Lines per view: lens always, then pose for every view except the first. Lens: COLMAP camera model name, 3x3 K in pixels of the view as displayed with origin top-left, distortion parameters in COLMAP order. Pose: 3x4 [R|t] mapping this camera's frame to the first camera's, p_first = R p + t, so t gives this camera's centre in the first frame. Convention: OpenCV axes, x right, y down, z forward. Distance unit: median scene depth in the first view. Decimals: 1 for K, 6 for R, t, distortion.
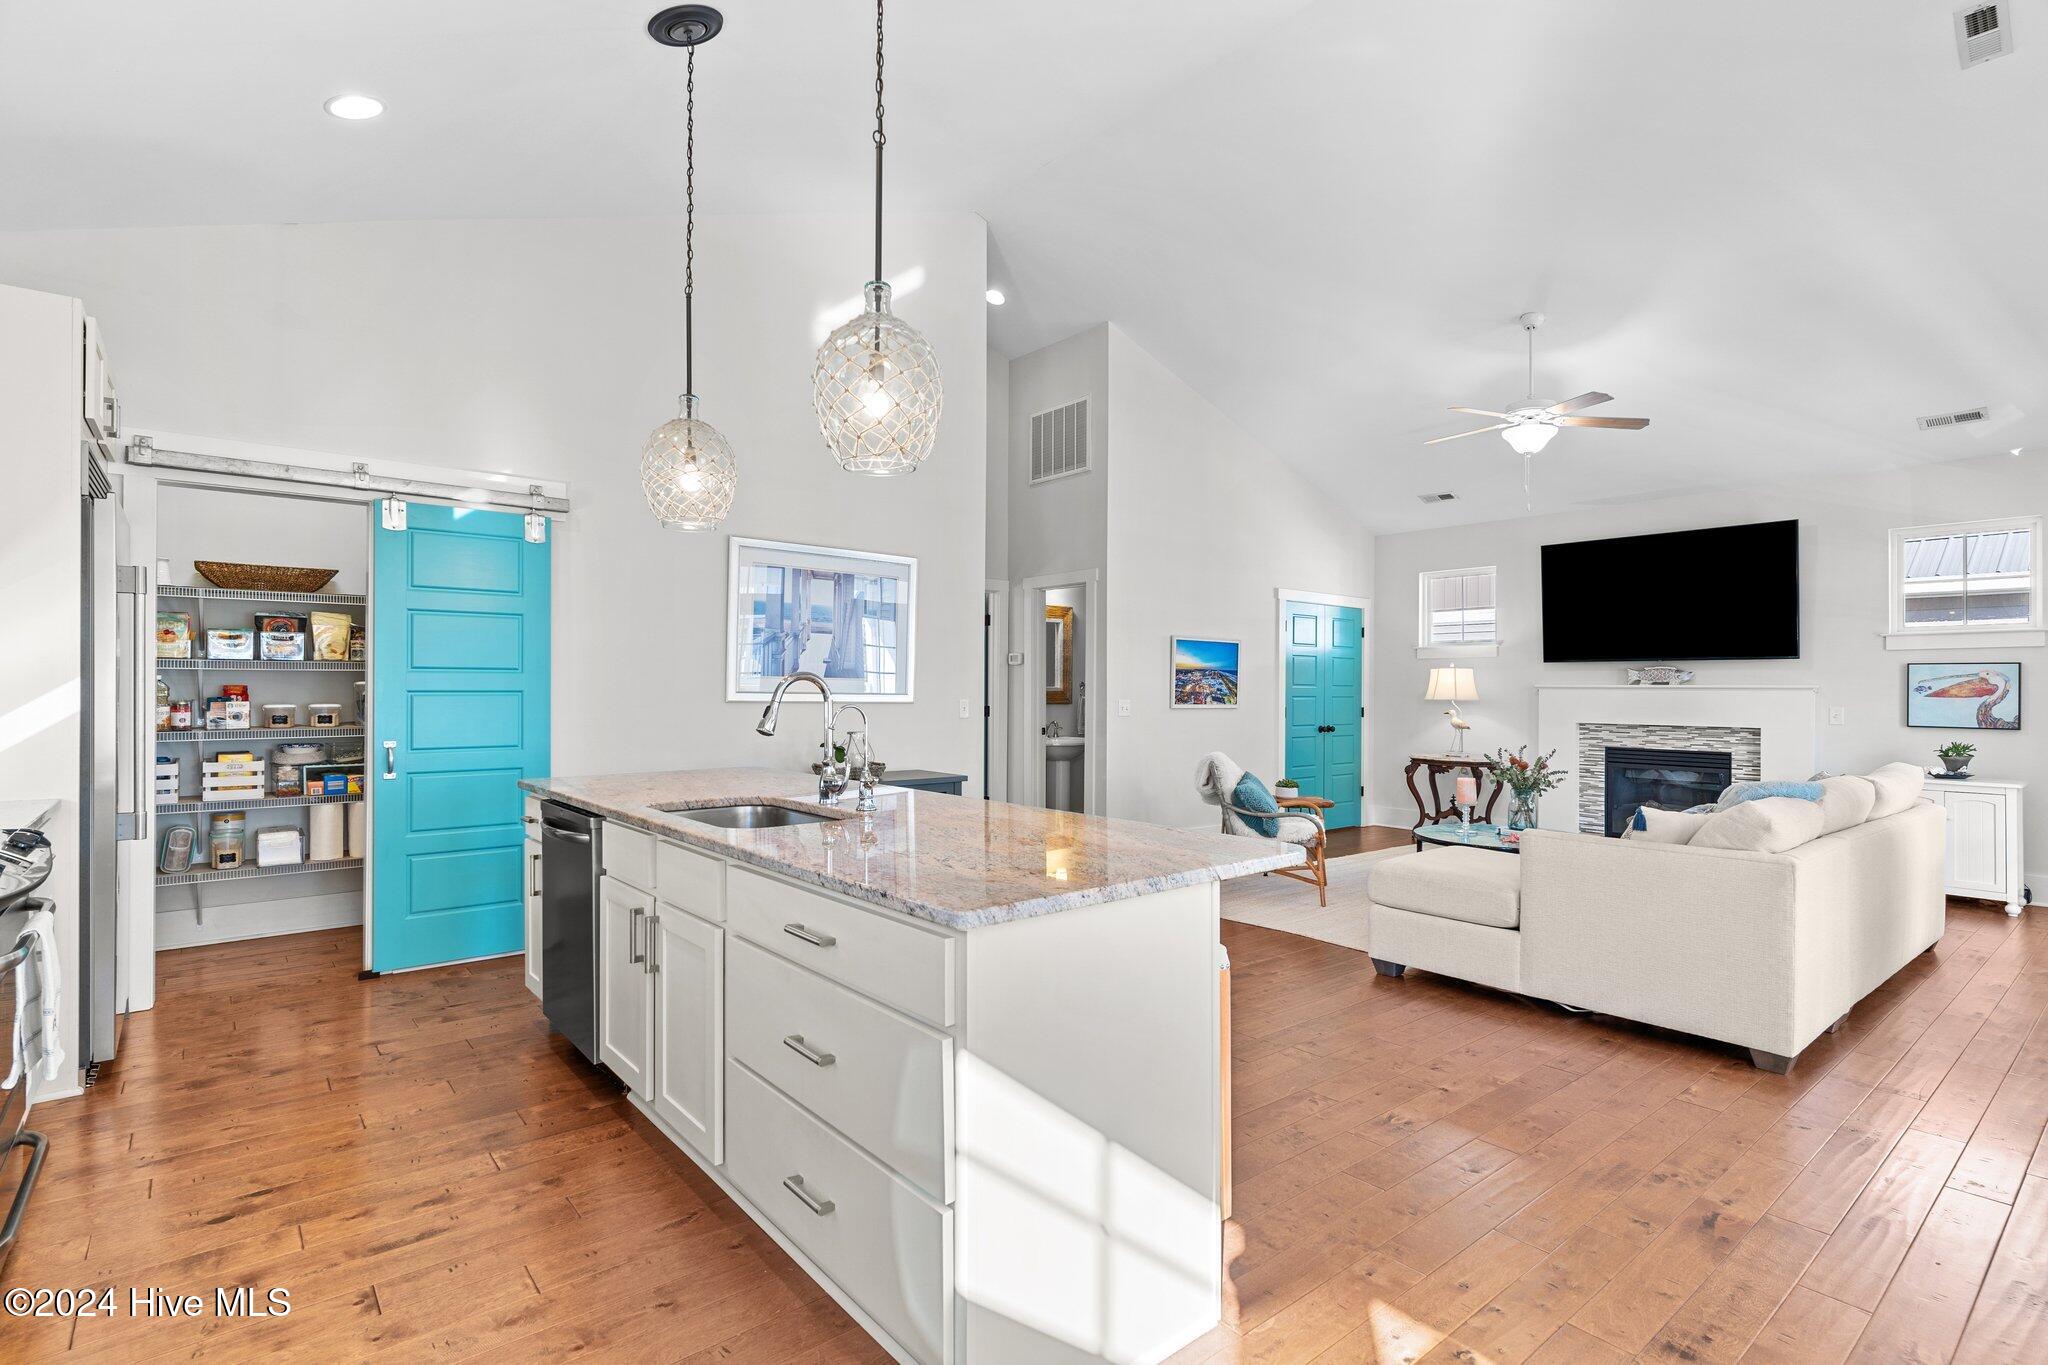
lens RADIAL K [[979.8, 0, 1012.3], [0, 979.8, 688.9], [0, 0, 1]] dist [0.000896, 0.000301]
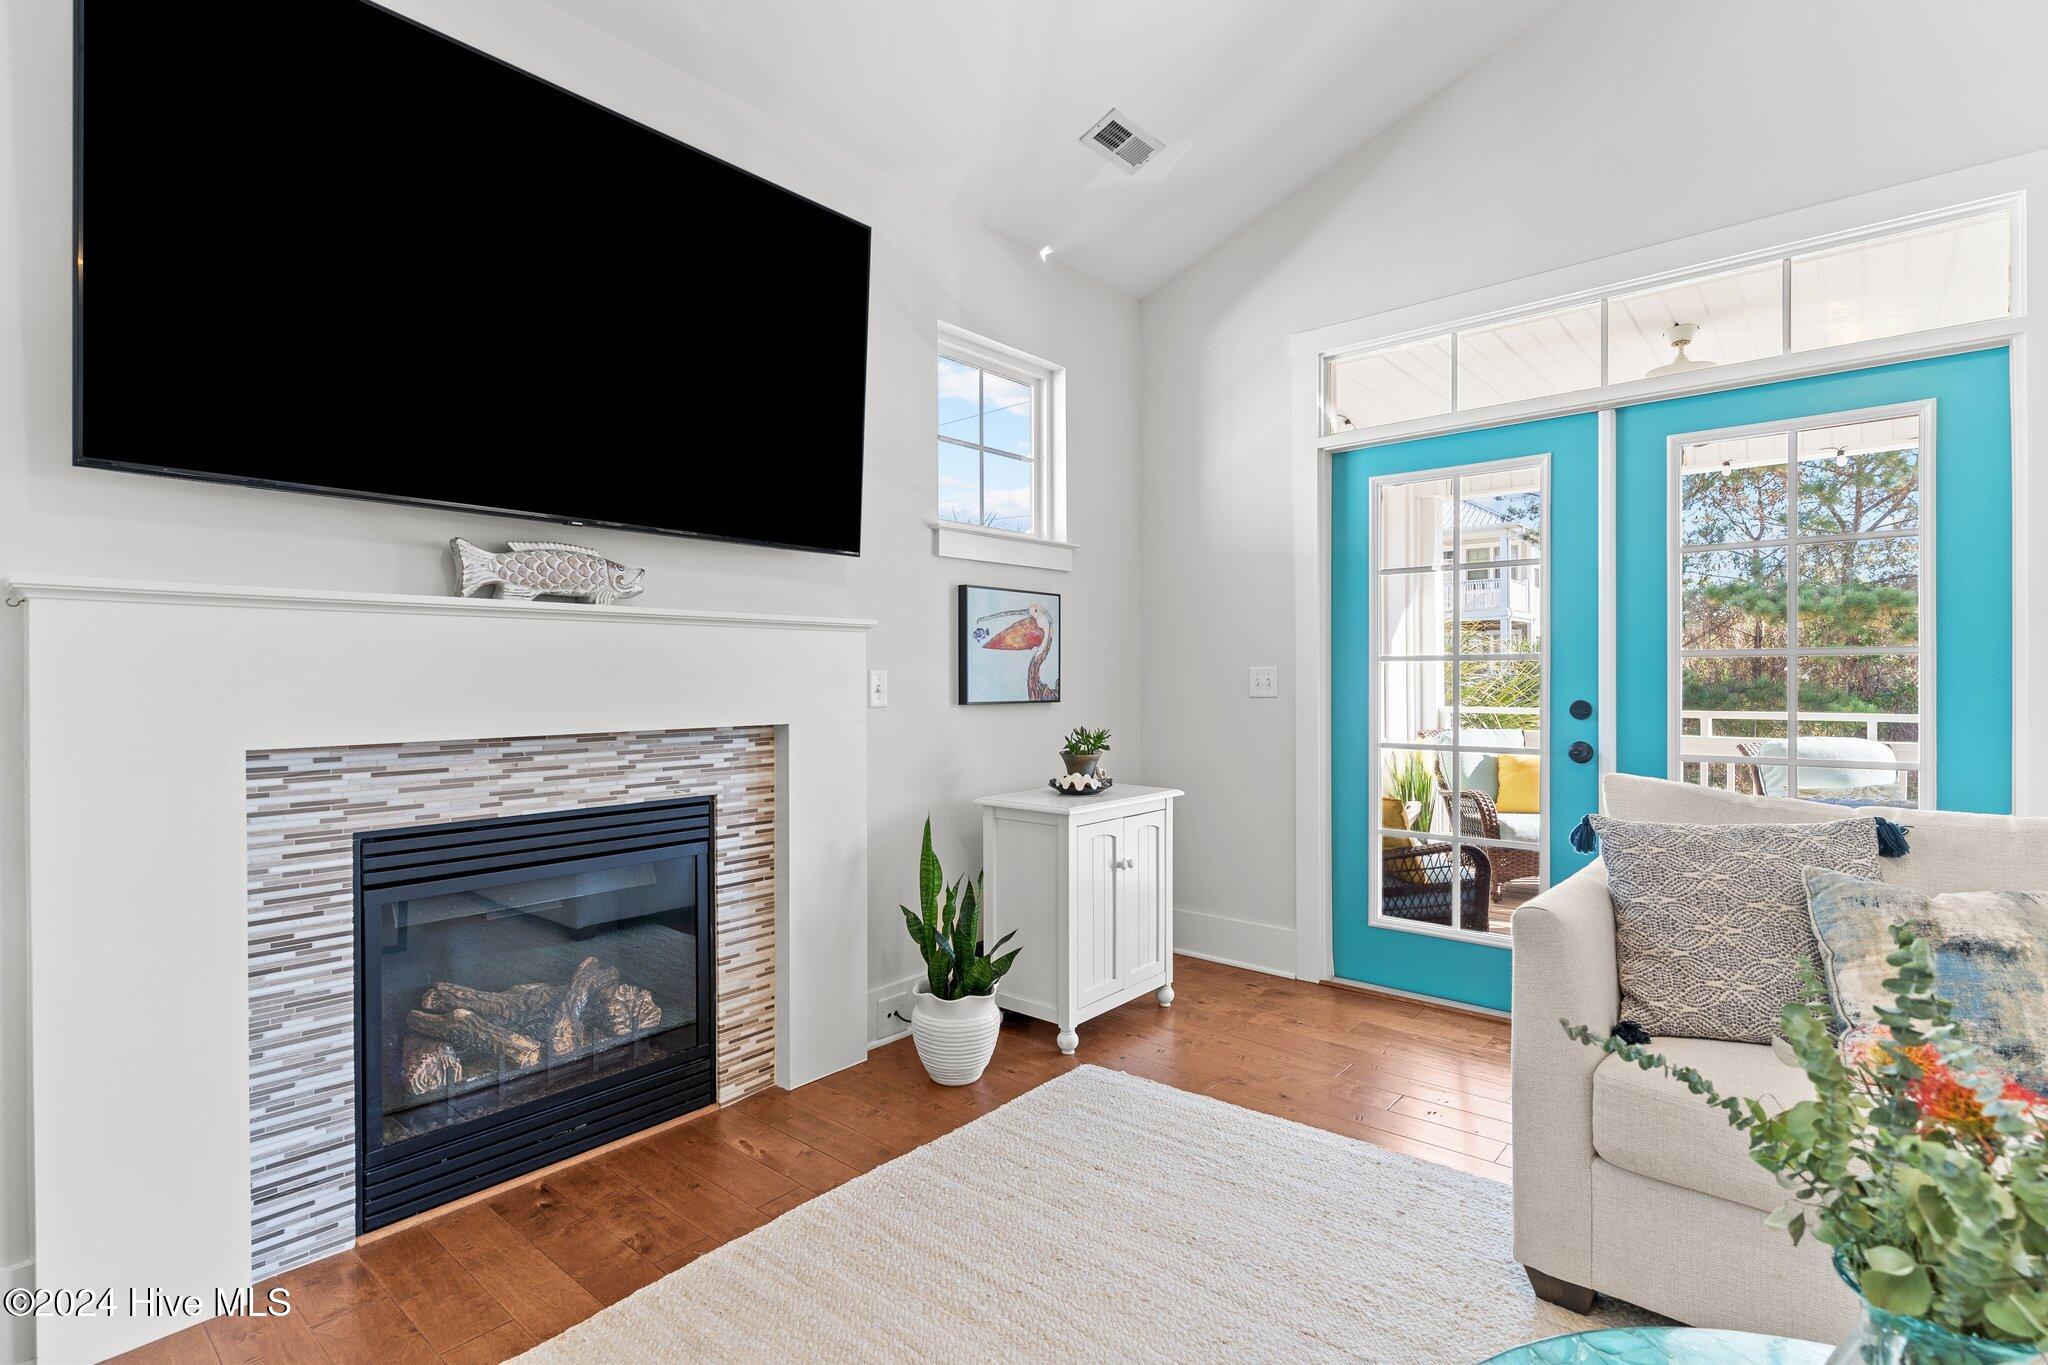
lens RADIAL K [[979.8, 0, 1017.7], [0, 979.8, 680.3], [0, 0, 1]] dist [0.000896, 0.000301]
pose [[-0.173991, -0.009696, 0.984700, 0.334126], [0.003115, 0.999941, 0.010396, 0.017172], [-0.984742, 0.004876, -0.173950, 0.911890]]
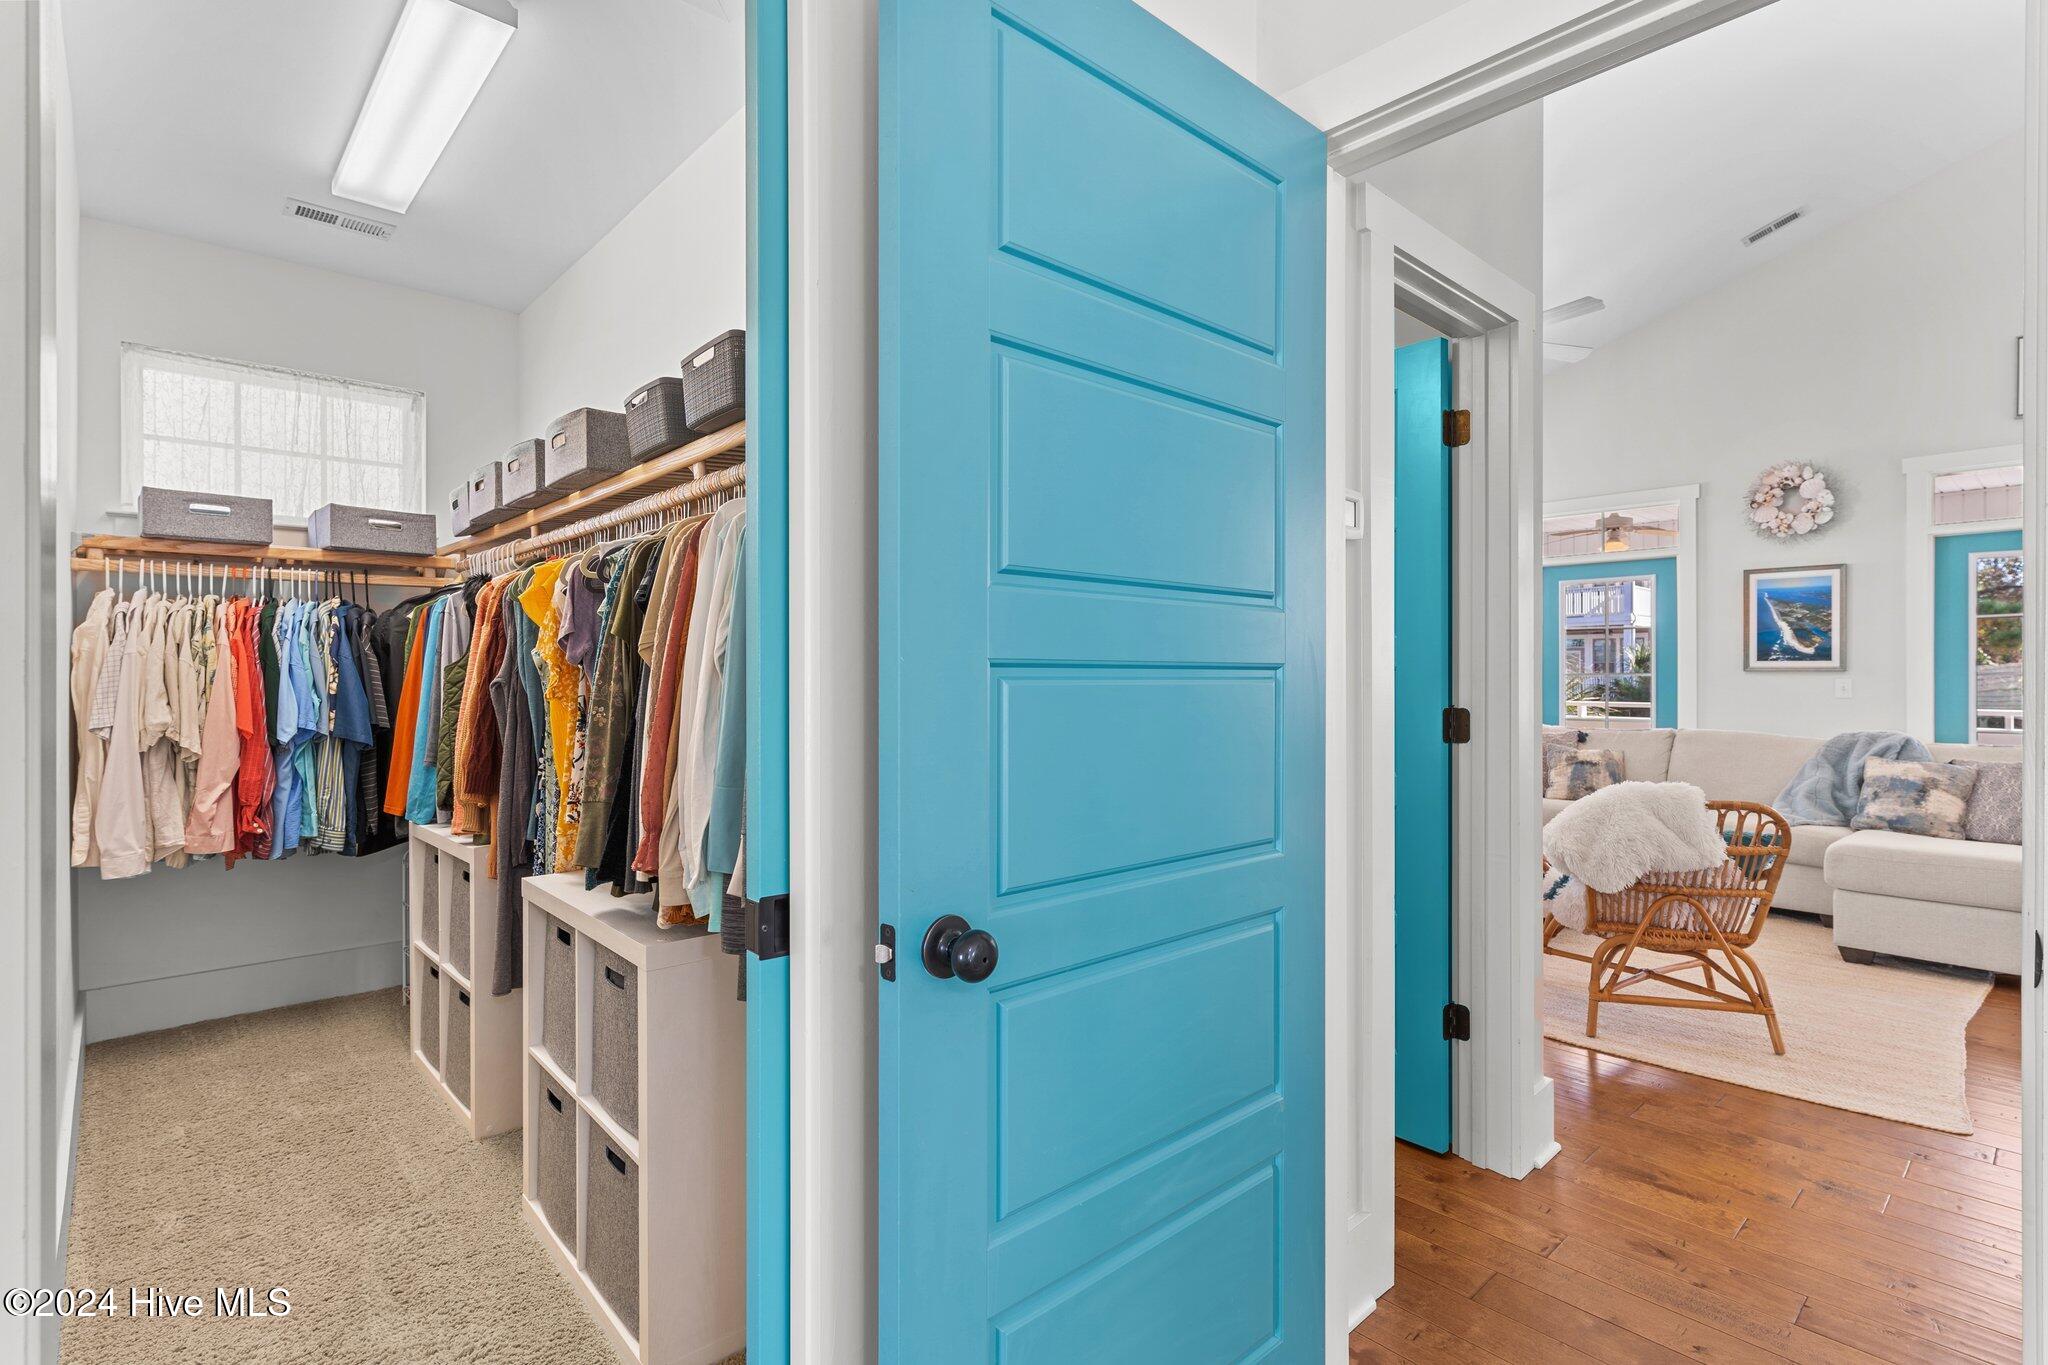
lens RADIAL K [[979.8, 0, 1015.6], [0, 979.8, 672.3], [0, 0, 1]] dist [0.000896, 0.000301]
pose [[-0.053029, -0.004726, 0.998582, -0.234919], [0.000672, 0.999988, 0.004769, 0.004595], [-0.998593, 0.000924, -0.053025, 1.153185]]
